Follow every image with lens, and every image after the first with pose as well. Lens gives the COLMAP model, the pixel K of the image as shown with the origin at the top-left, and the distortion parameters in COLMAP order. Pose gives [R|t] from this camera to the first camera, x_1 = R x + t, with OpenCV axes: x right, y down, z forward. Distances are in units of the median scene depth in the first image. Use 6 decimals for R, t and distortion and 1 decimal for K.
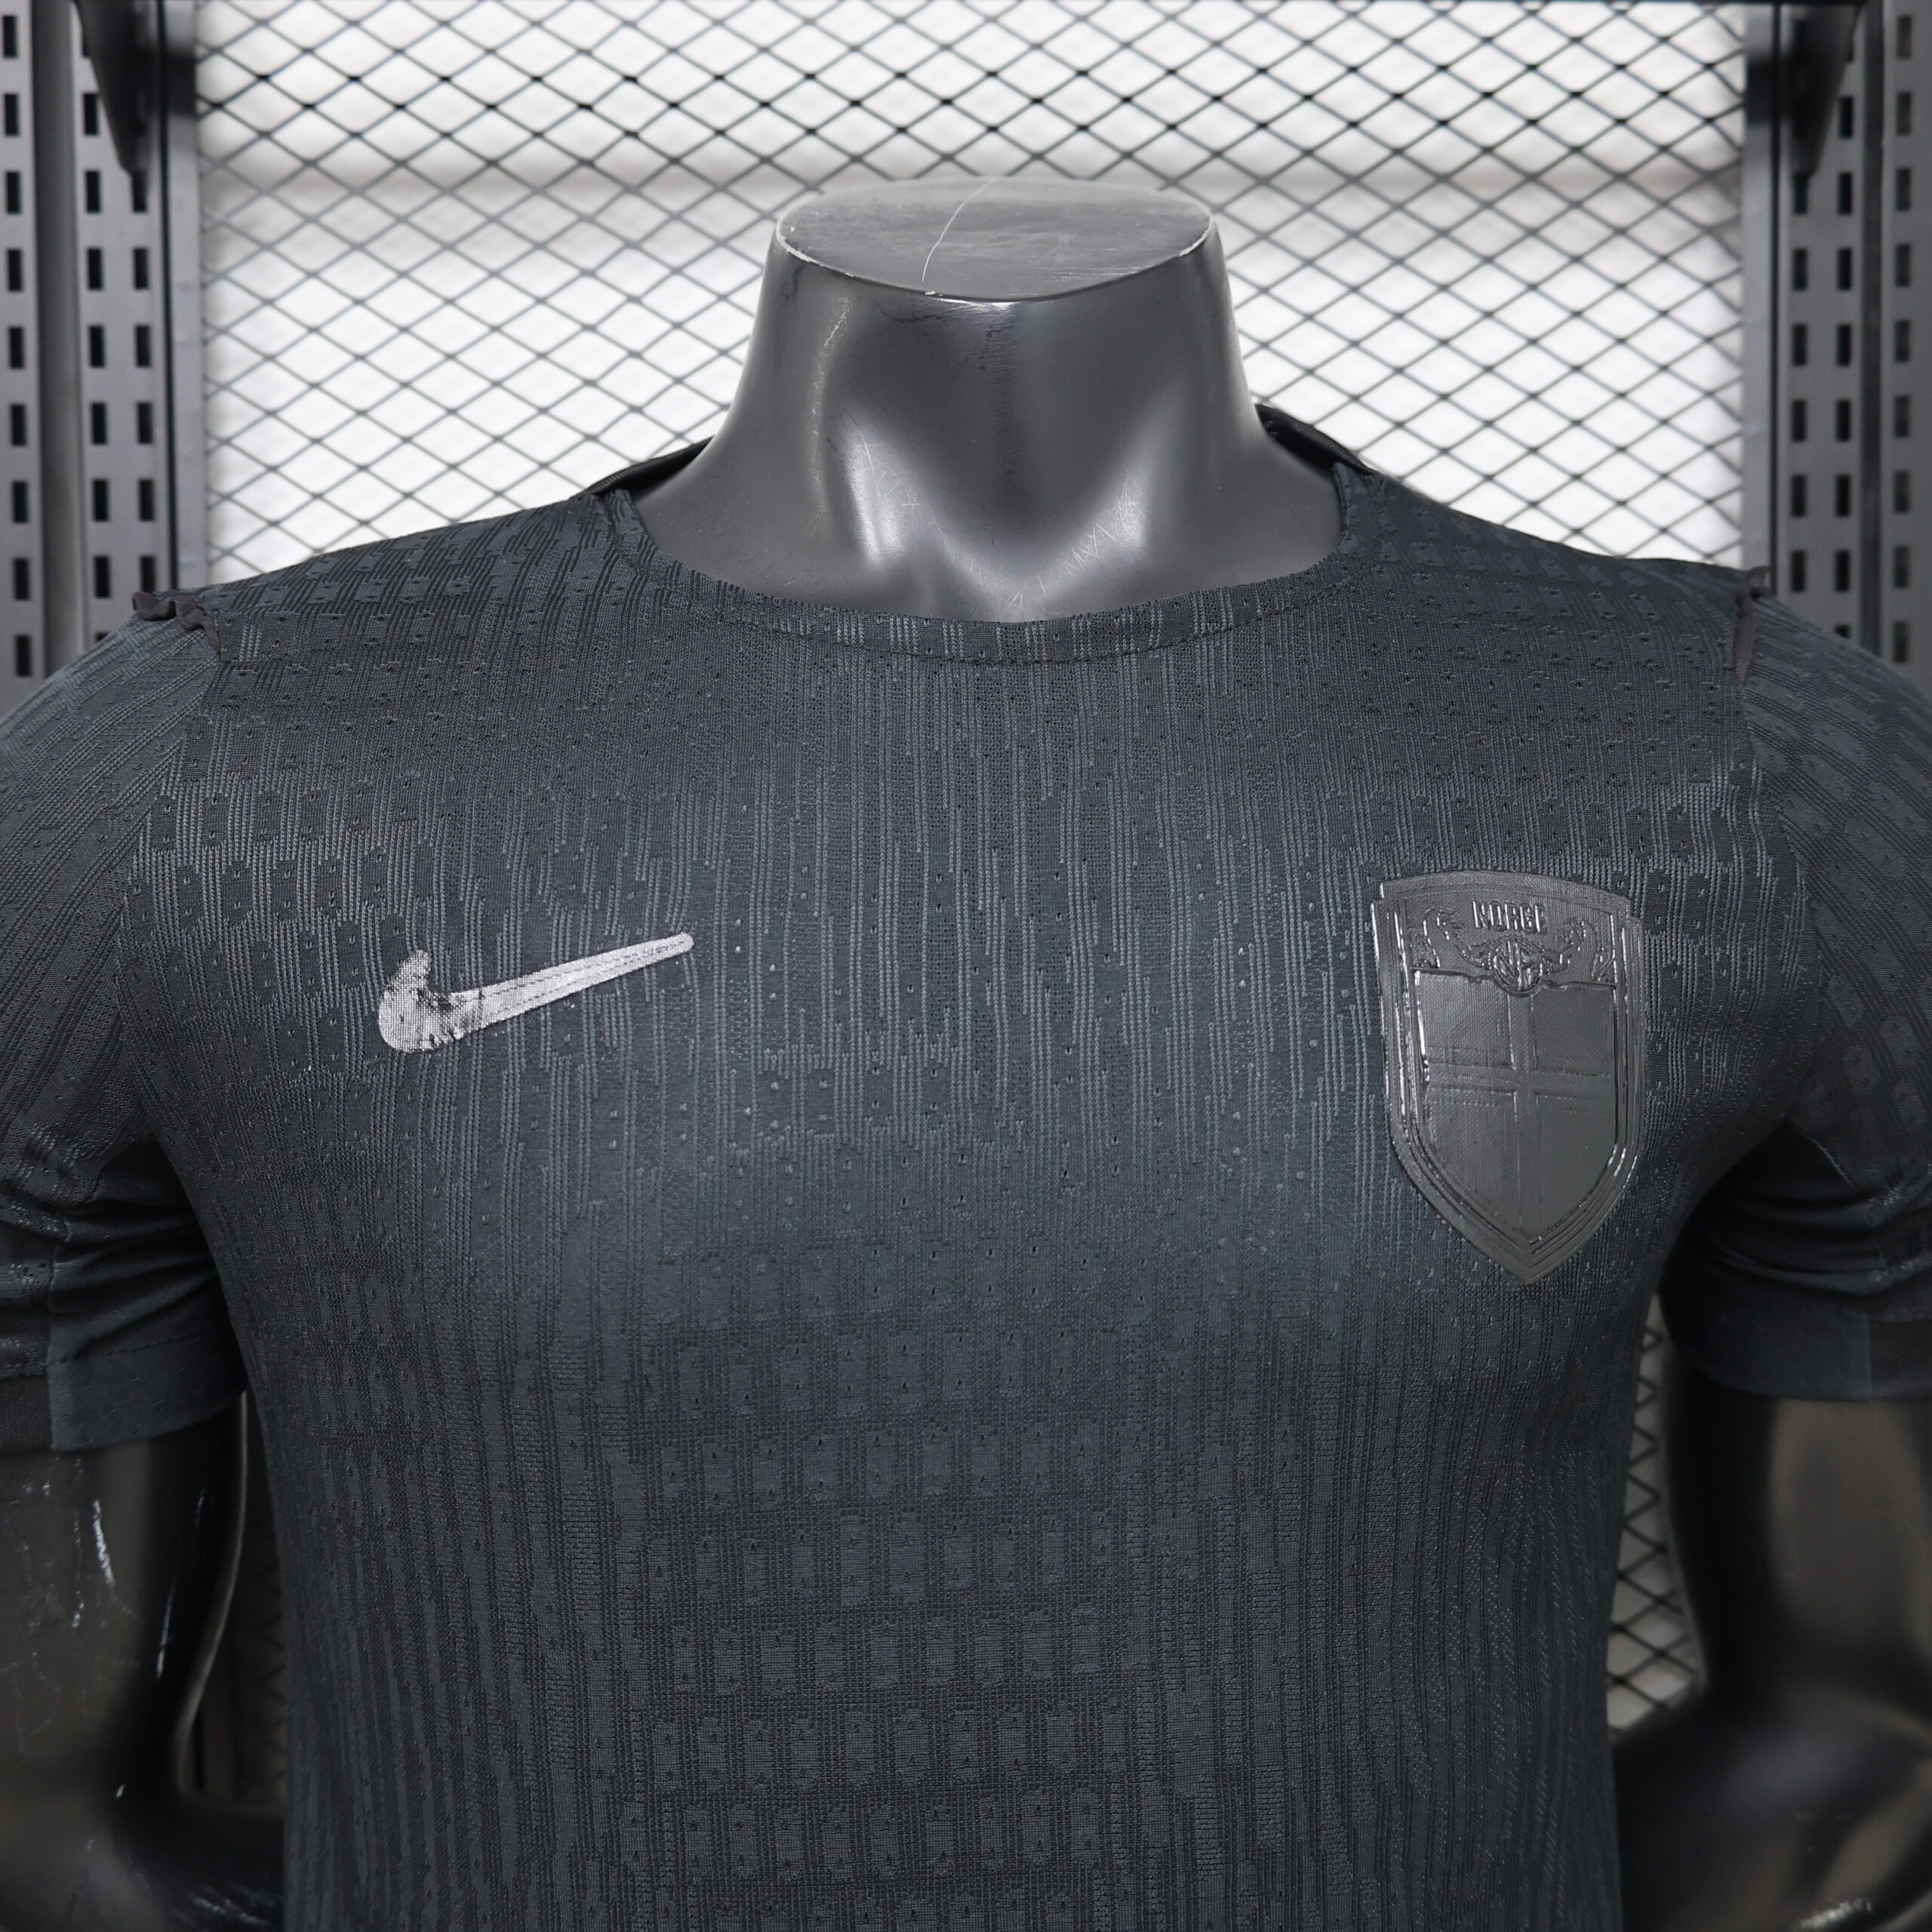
lens RADIAL K [[1982.8, 0, 955.0], [0, 1982.8, 974.7], [0, 0, 1]] dist [-0.012498, 0.000000]
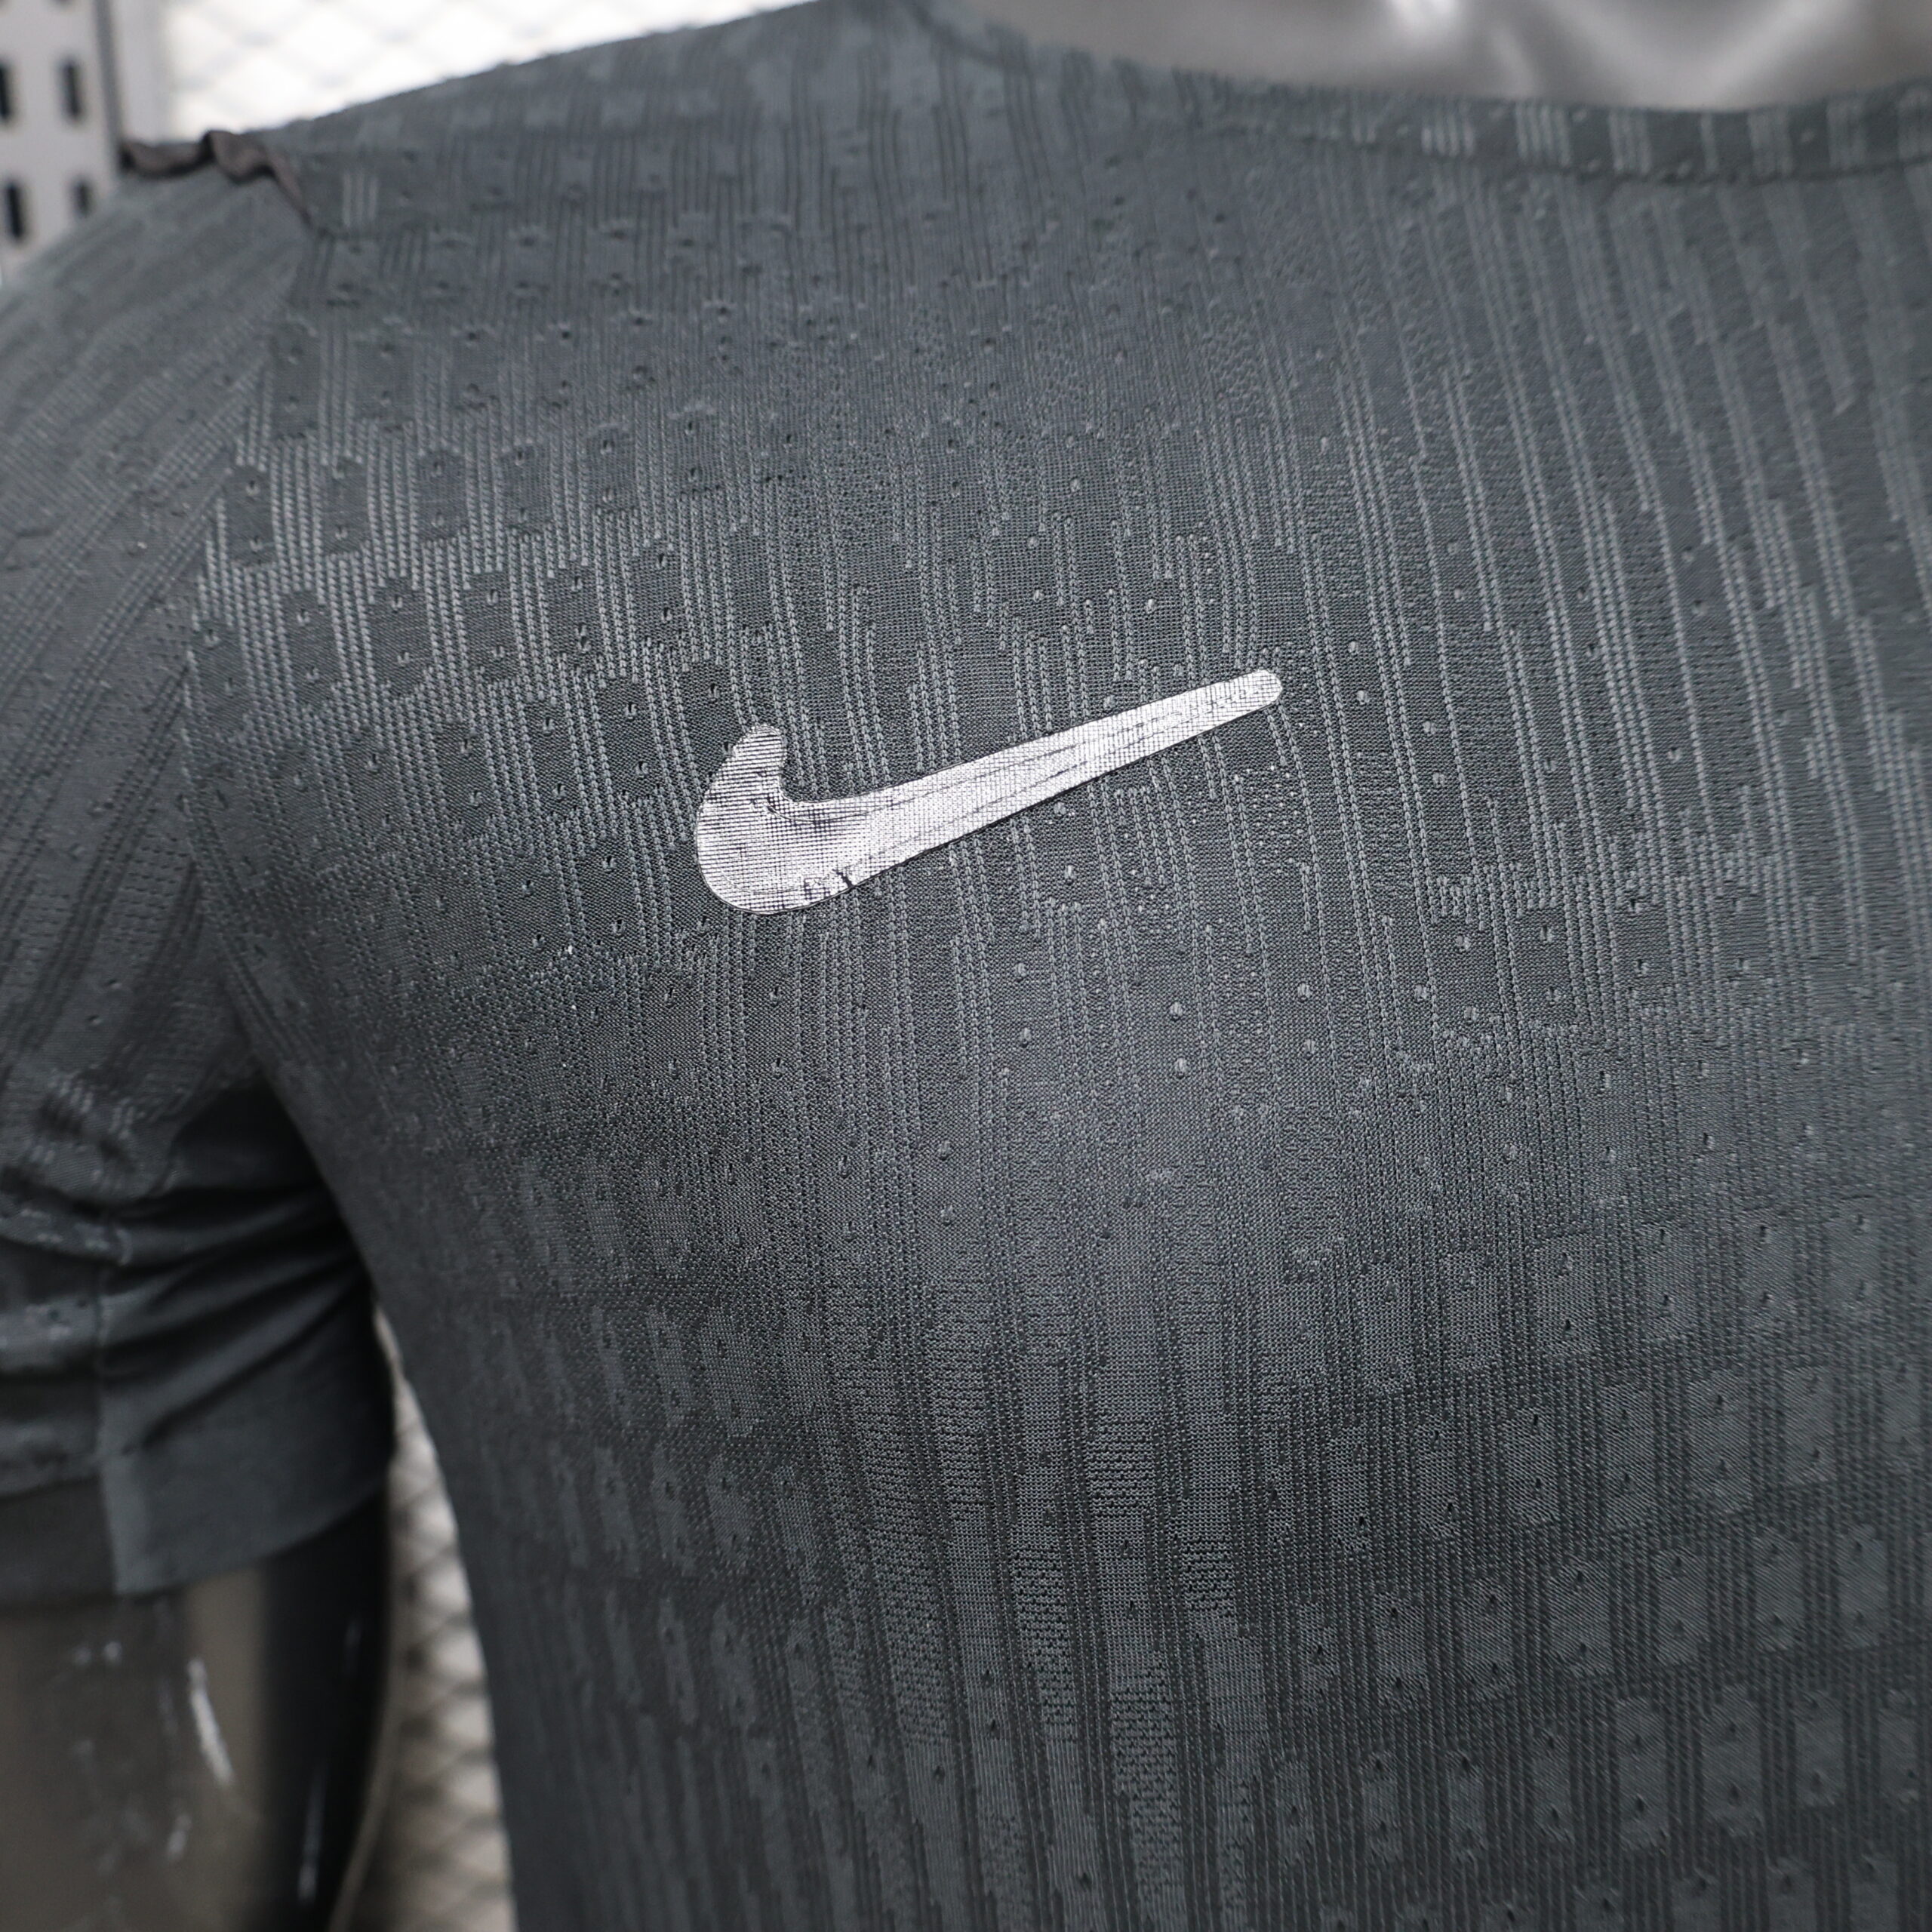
lens RADIAL K [[1982.8, 0, 967.4], [0, 1982.8, 958.1], [0, 0, 1]] dist [-0.012498, 0.000000]
pose [[0.996947, -0.050691, 0.059397, -0.249426], [0.044835, 0.994363, 0.096085, 0.001733], [-0.063933, -0.093129, 0.993599, 0.448004]]
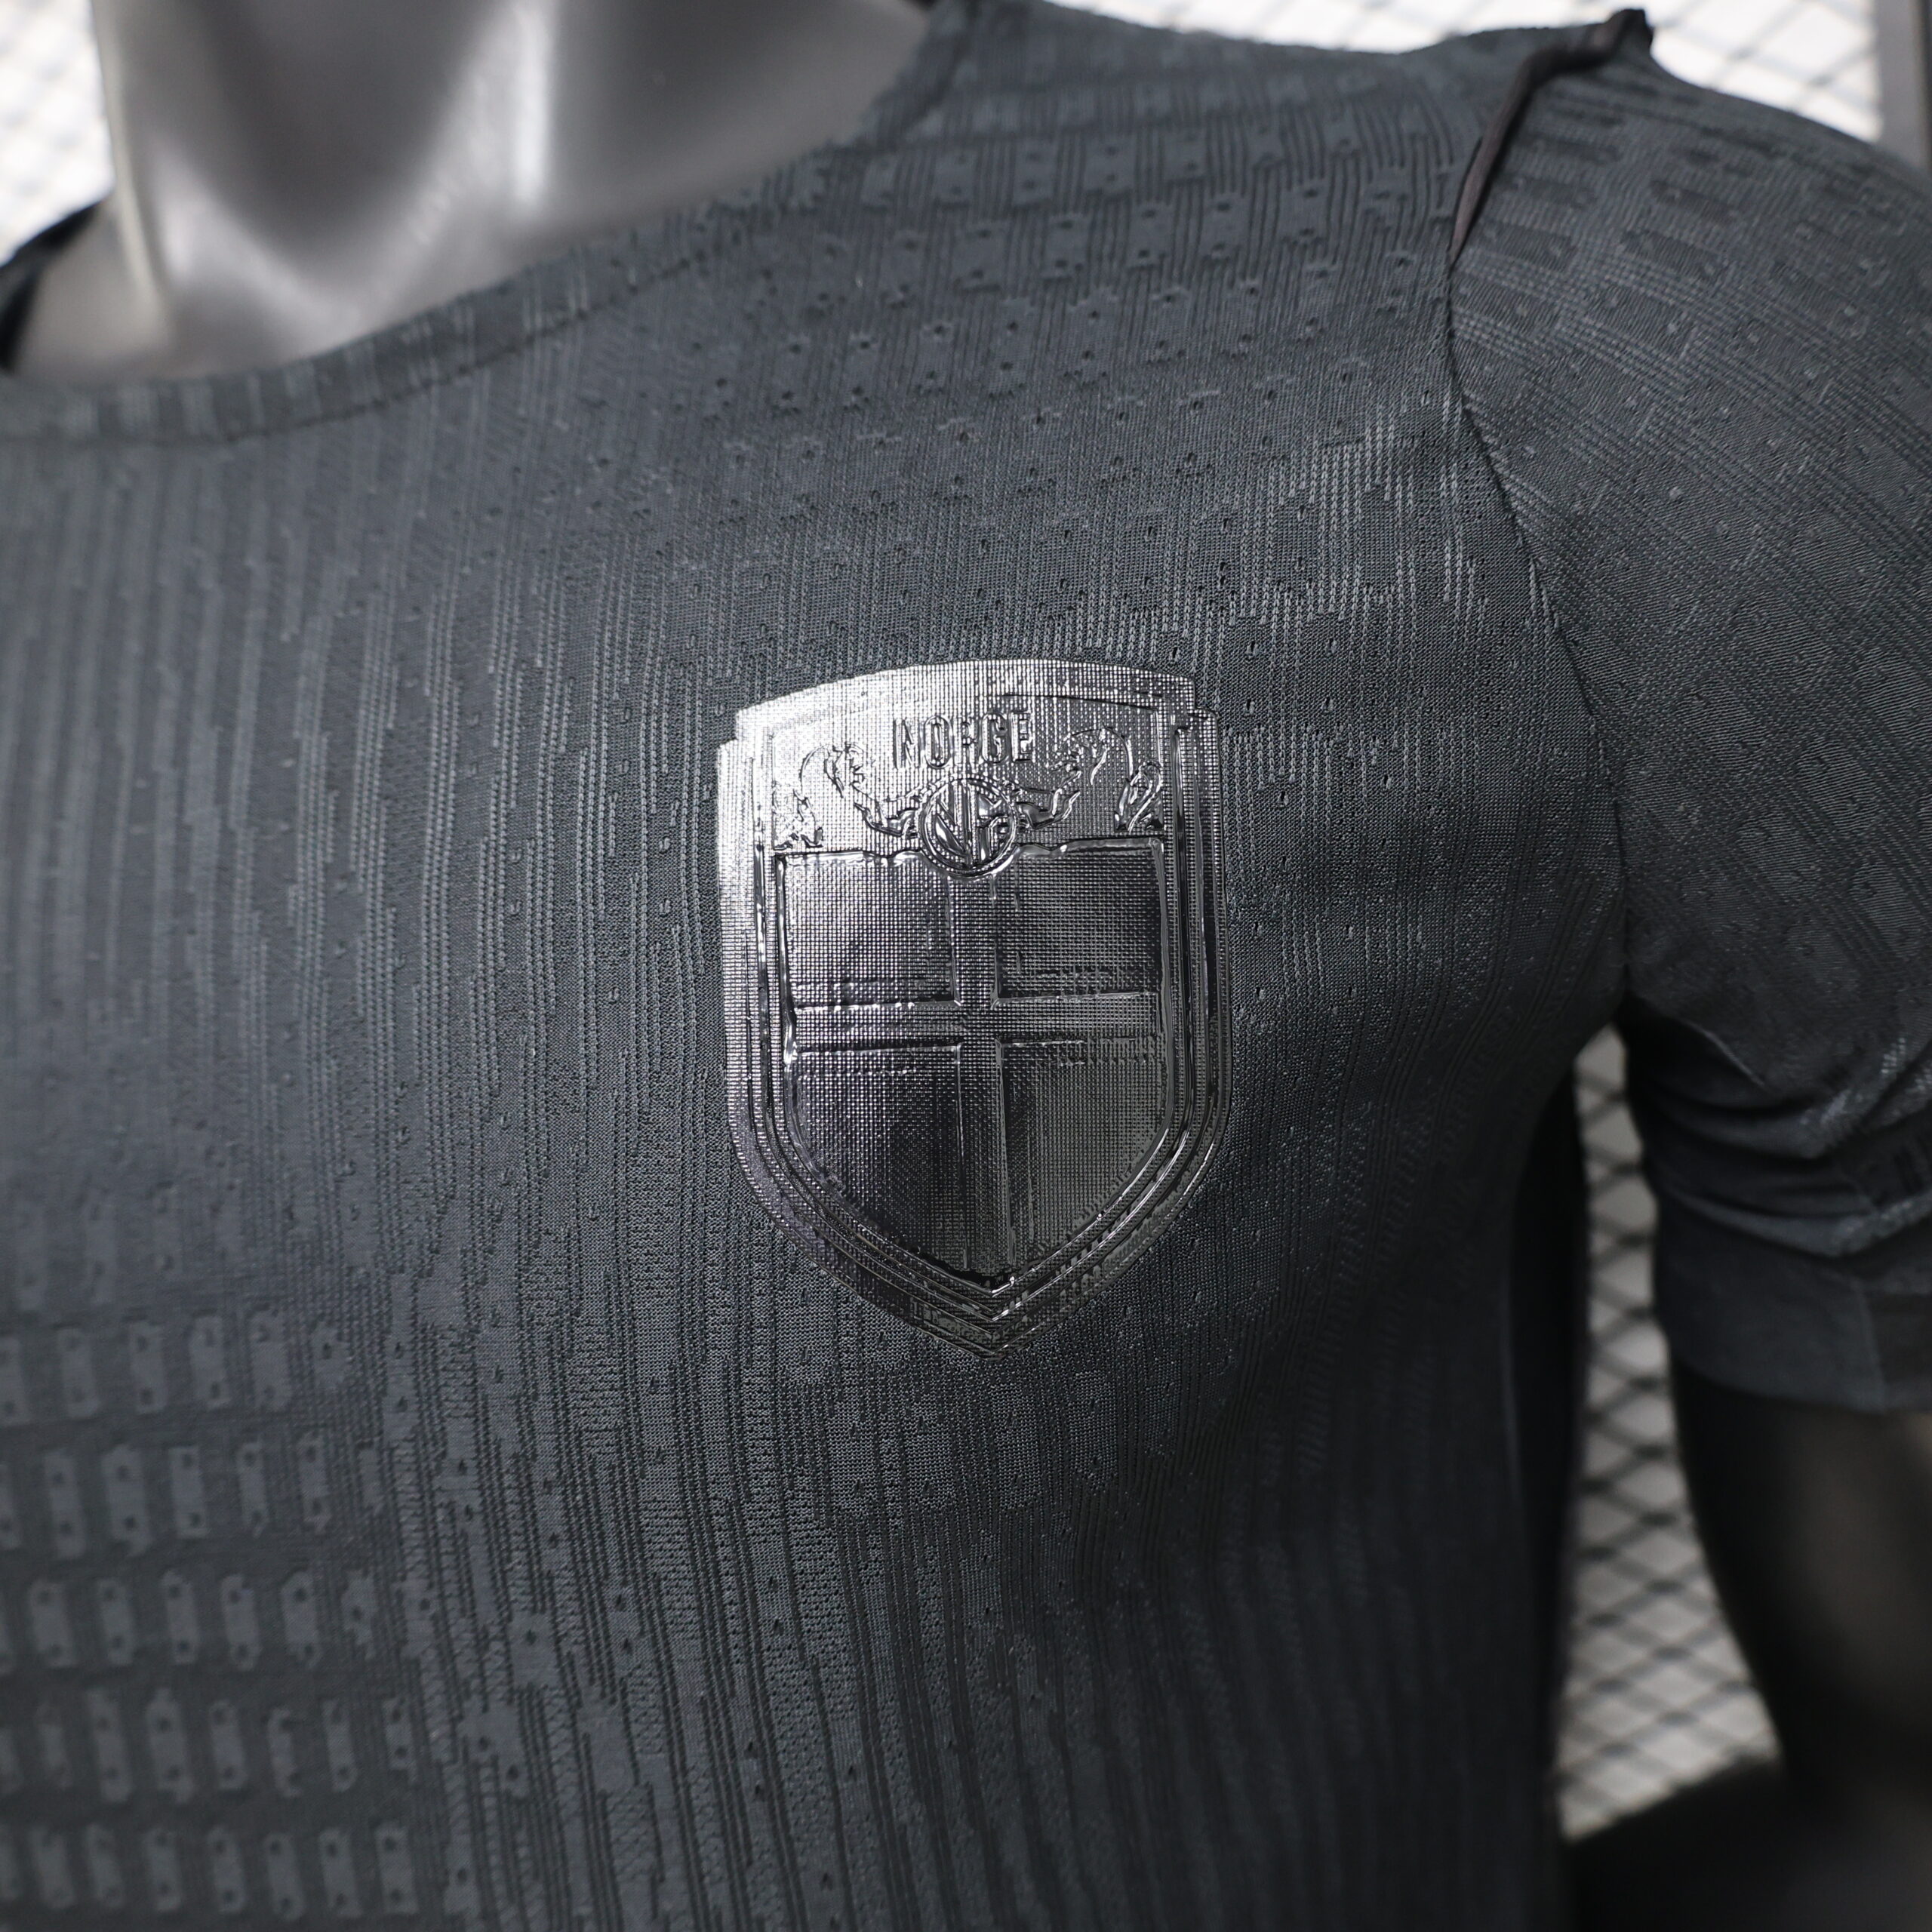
lens RADIAL K [[1982.8, 0, 962.7], [0, 1982.8, 963.3], [0, 0, 1]] dist [-0.012498, 0.000000]
pose [[0.947036, -0.076271, -0.311940, 0.465561], [0.124457, 0.982640, 0.137585, -0.045599], [0.296031, -0.169121, 0.940087, 0.433552]]
